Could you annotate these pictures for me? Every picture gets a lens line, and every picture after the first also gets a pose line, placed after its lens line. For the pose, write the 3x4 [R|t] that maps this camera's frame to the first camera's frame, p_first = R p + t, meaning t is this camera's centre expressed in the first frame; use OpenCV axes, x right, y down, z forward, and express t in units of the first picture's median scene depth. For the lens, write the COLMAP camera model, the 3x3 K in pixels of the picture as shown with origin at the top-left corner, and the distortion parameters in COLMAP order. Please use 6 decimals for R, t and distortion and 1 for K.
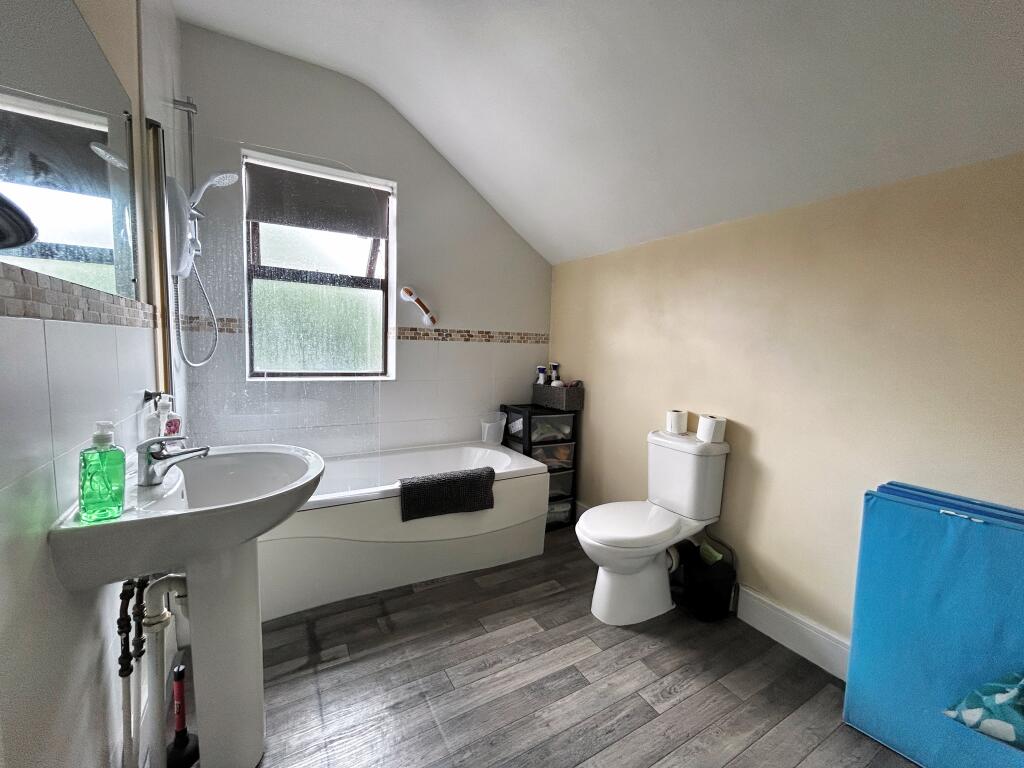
lens RADIAL K [[414.6, 0, 509.1], [0, 414.6, 383.7], [0, 0, 1]] dist [-0.000119, -0.000107]
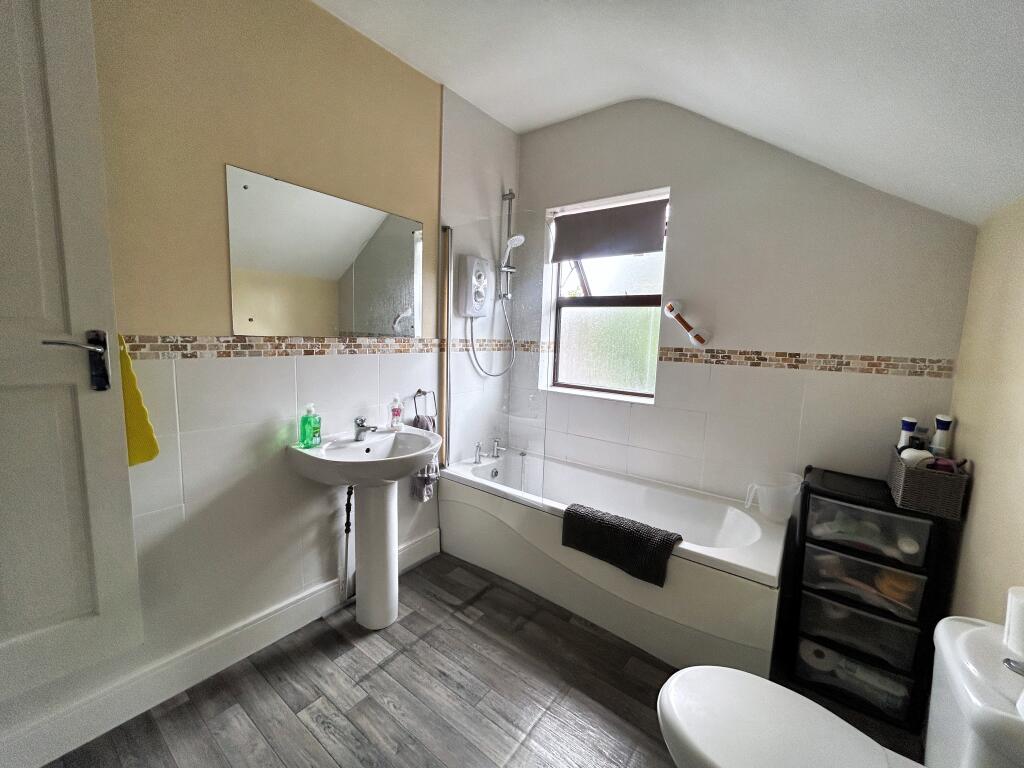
lens RADIAL K [[414.6, 0, 510.6], [0, 414.6, 383.5], [0, 0, 1]] dist [-0.000119, -0.000107]
pose [[0.389202, 0.094366, -0.916306, 0.429796], [-0.103627, 0.992910, 0.058239, -0.074803], [0.915305, 0.072288, 0.396221, 0.340379]]
